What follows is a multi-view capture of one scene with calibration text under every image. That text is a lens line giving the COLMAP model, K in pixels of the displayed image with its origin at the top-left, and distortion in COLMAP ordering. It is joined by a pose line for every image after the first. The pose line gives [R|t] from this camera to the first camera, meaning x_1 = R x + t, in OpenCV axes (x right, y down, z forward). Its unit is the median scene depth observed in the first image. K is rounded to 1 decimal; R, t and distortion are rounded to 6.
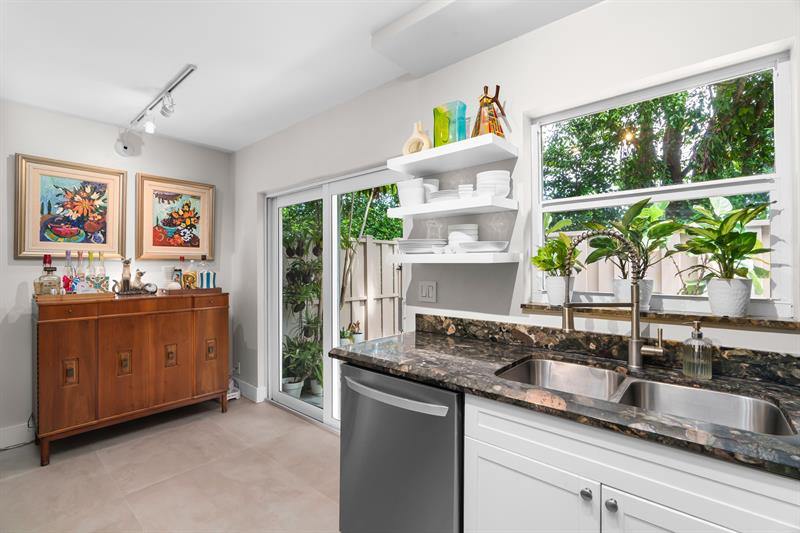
lens RADIAL K [[362.2, 0, 396.8], [0, 362.2, 261.8], [0, 0, 1]] dist [-0.000593, 0.000124]
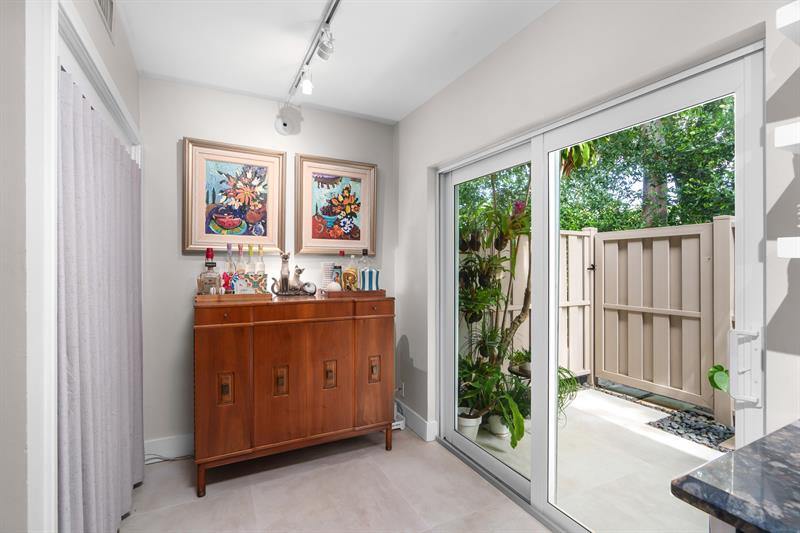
lens RADIAL K [[363.2, 0, 394.5], [0, 363.2, 264.4], [0, 0, 1]] dist [0.000057, 0.000013]
pose [[0.926104, 0.008405, -0.377176, -0.182679], [-0.003404, 0.999897, 0.013923, 0.005029], [0.377254, -0.011611, 0.926037, 0.299610]]
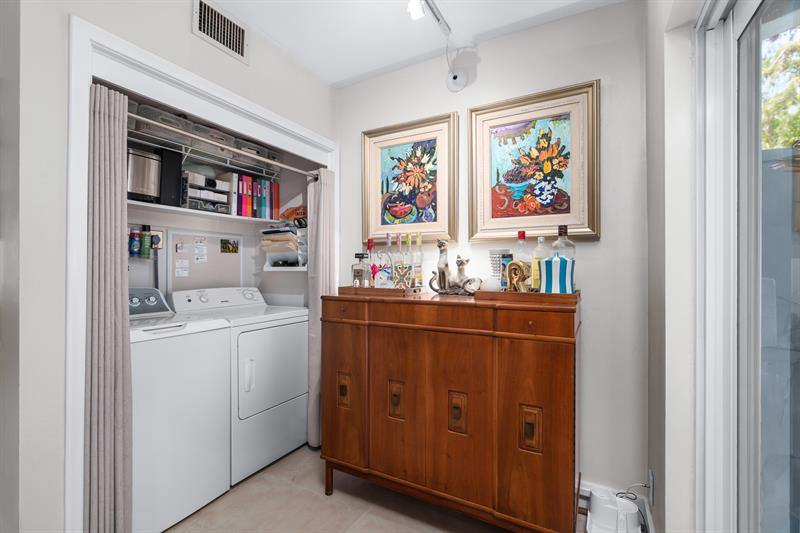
lens RADIAL K [[367.7, 0, 400.0], [0, 367.7, 266.5], [0, 0, 1]] dist [0.000553, -0.000019]
pose [[0.206386, -0.002065, -0.978468, -0.098434], [0.015897, 0.999873, 0.001244, 0.037461], [0.978341, -0.015812, 0.206393, 0.763741]]
